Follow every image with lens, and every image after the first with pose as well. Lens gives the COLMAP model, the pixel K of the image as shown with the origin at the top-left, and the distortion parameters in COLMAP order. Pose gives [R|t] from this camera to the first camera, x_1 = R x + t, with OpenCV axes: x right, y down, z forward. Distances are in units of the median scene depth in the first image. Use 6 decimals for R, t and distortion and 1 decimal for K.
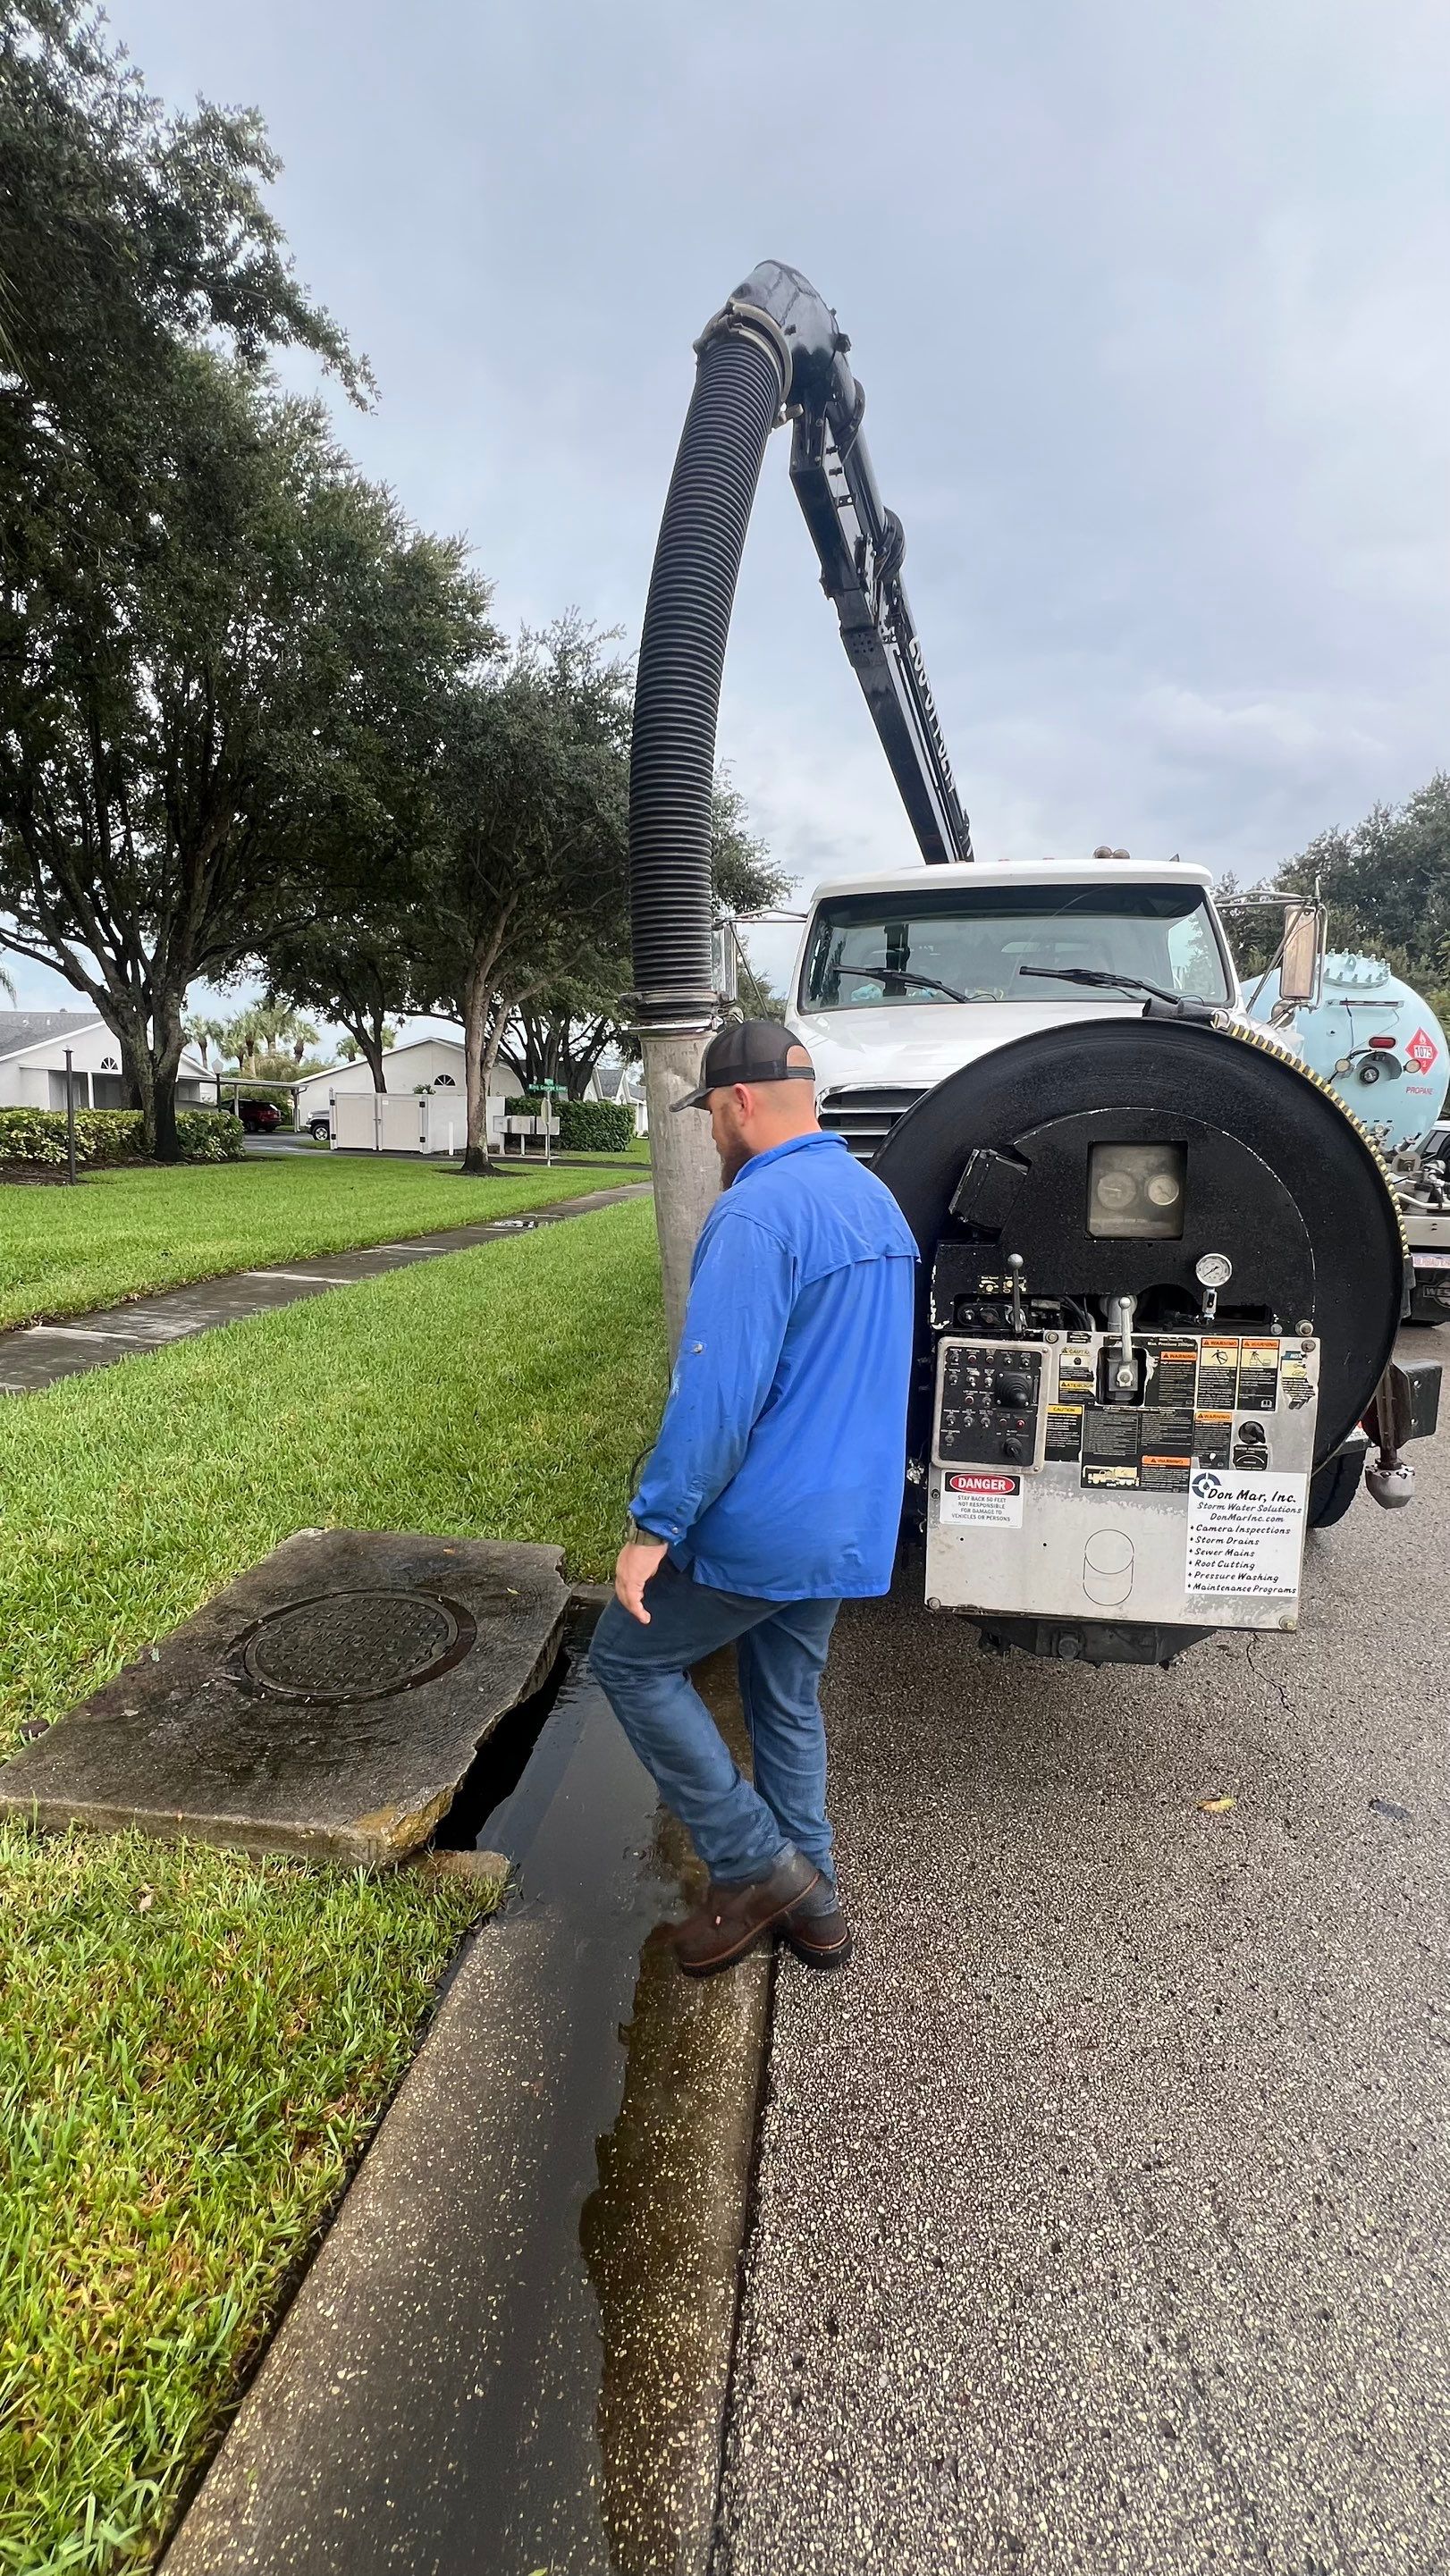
lens RADIAL K [[1086.2, 0, 702.1], [0, 1086.2, 1287.8], [0, 0, 1]] dist [-0.001641, -0.000106]
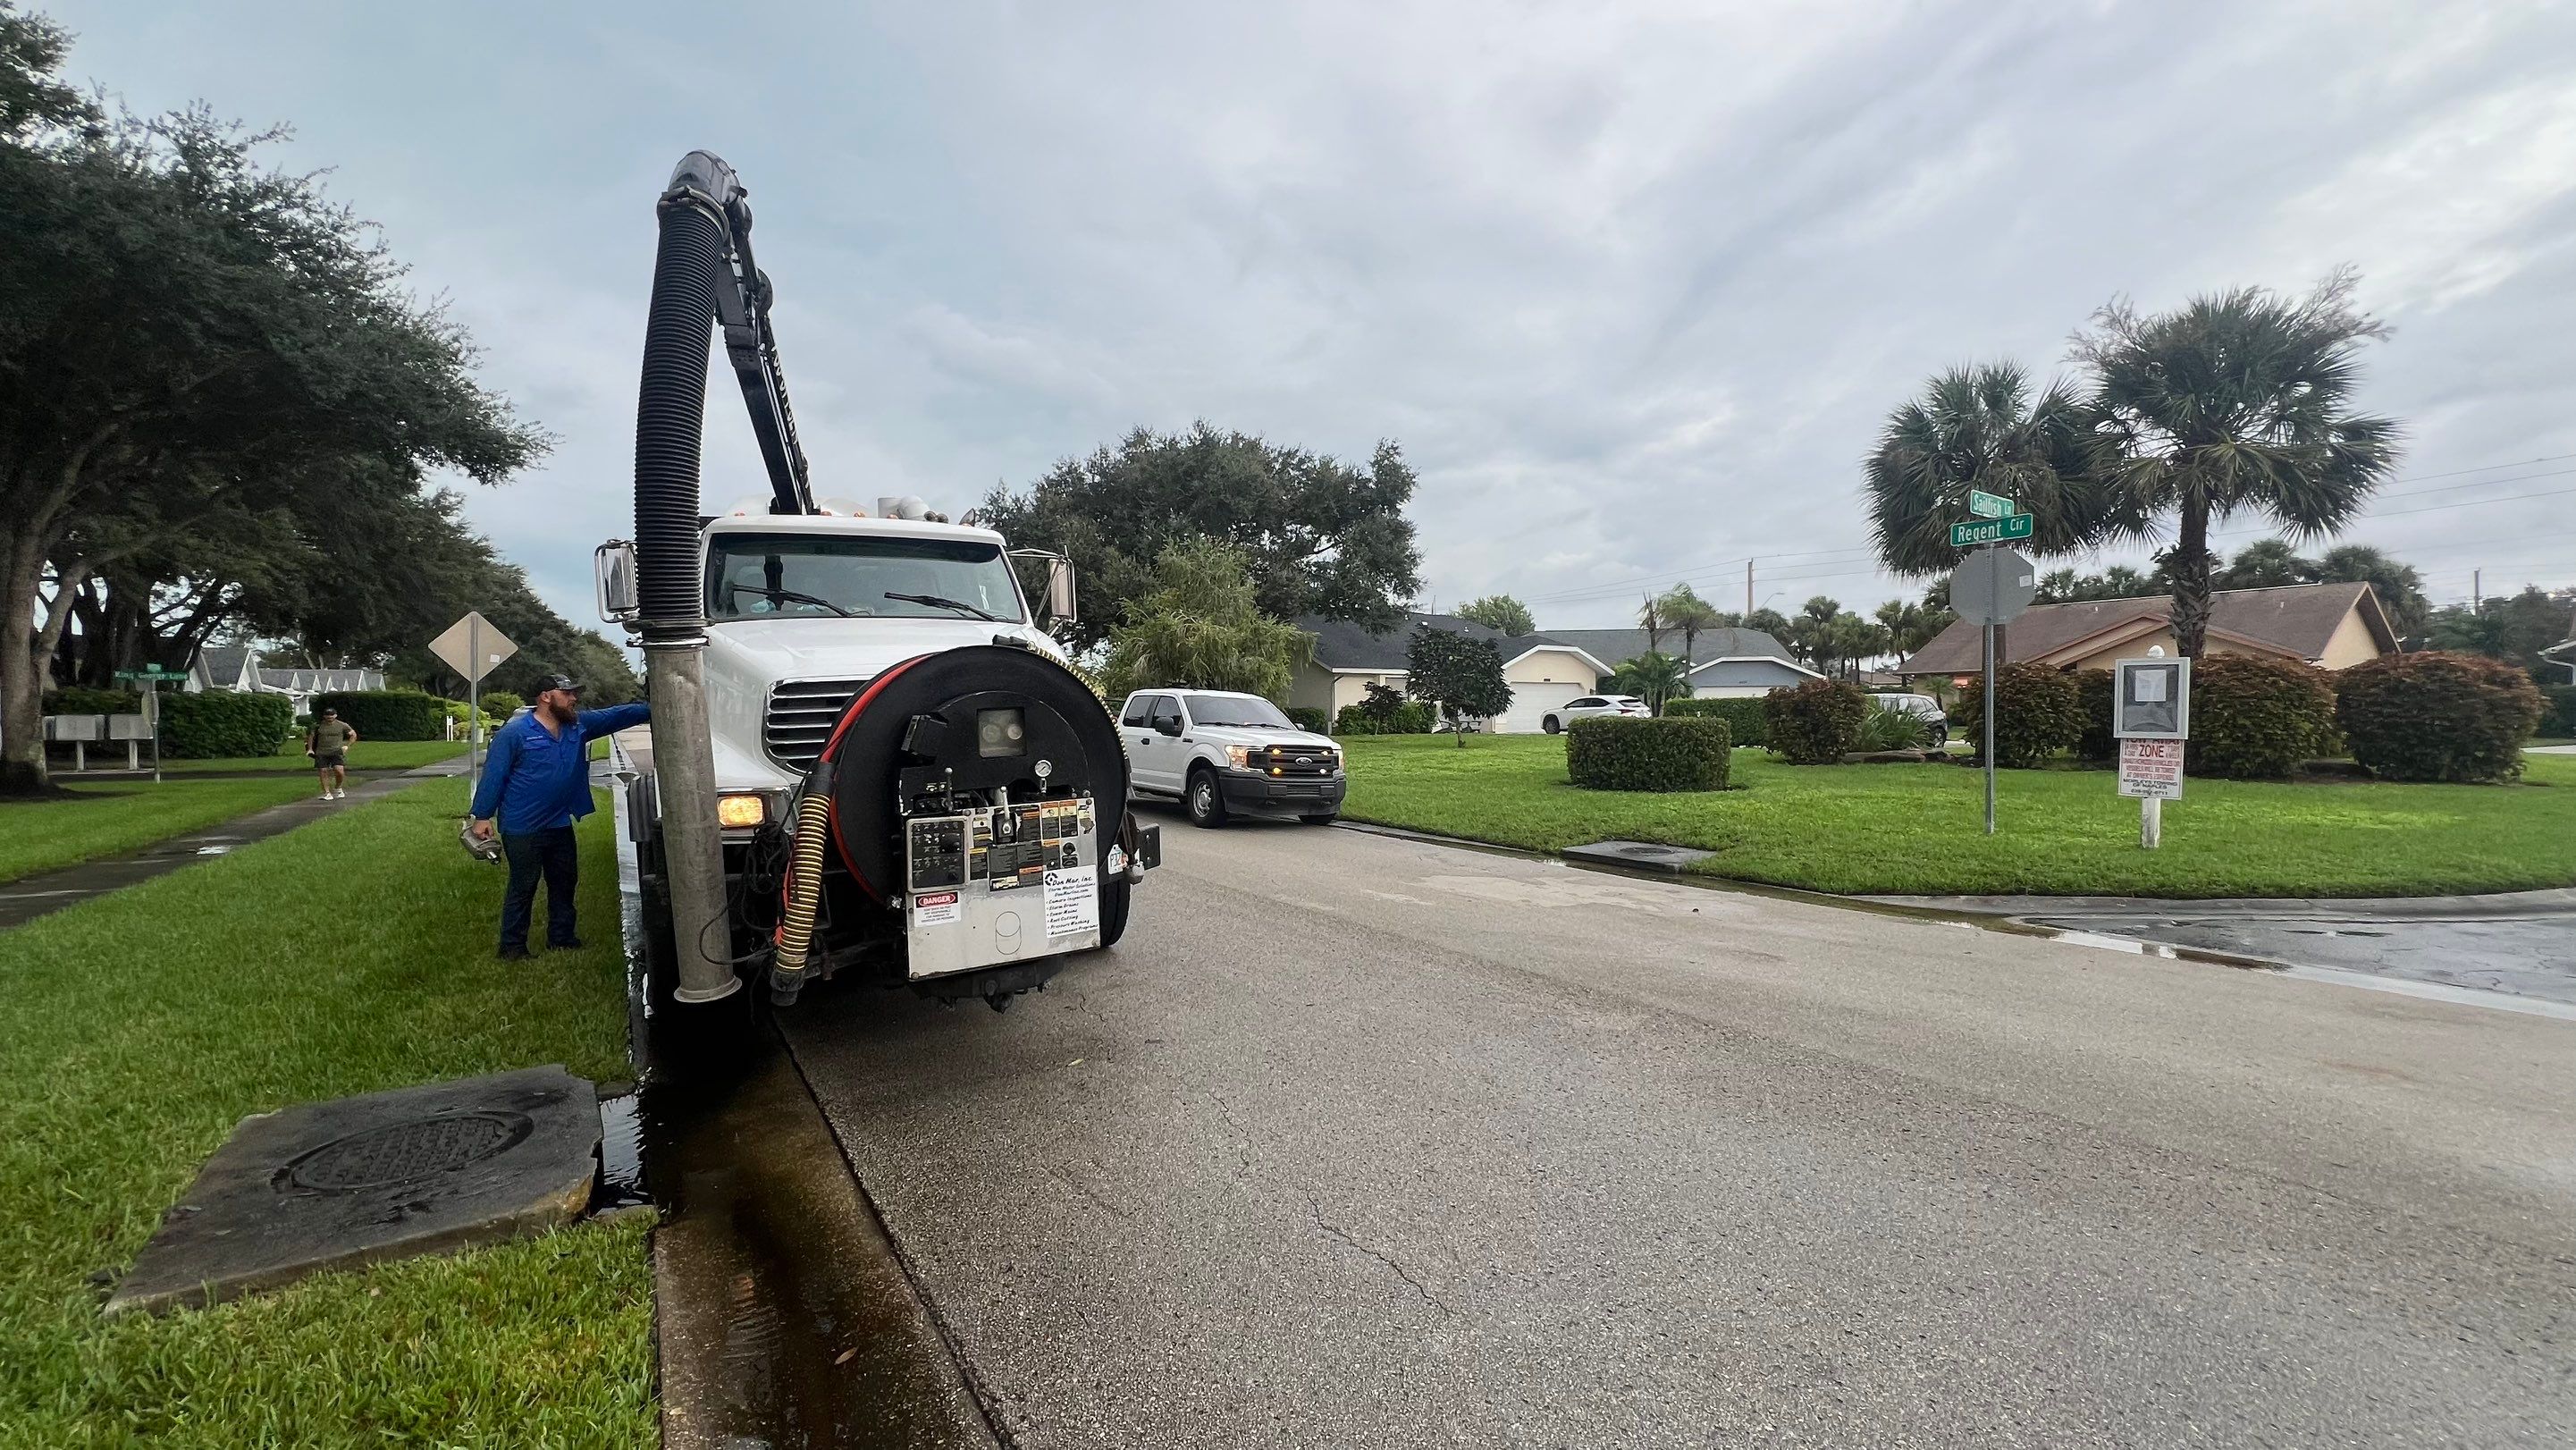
lens RADIAL K [[1025.1, 0, 1277.9], [0, 1025.1, 725.0], [0, 0, 1]] dist [-0.001890, -0.000320]
pose [[0.766899, -0.048945, 0.639899, -0.393686], [0.128469, 0.988614, -0.078349, 0.103946], [-0.628778, 0.142293, 0.764455, -0.715277]]
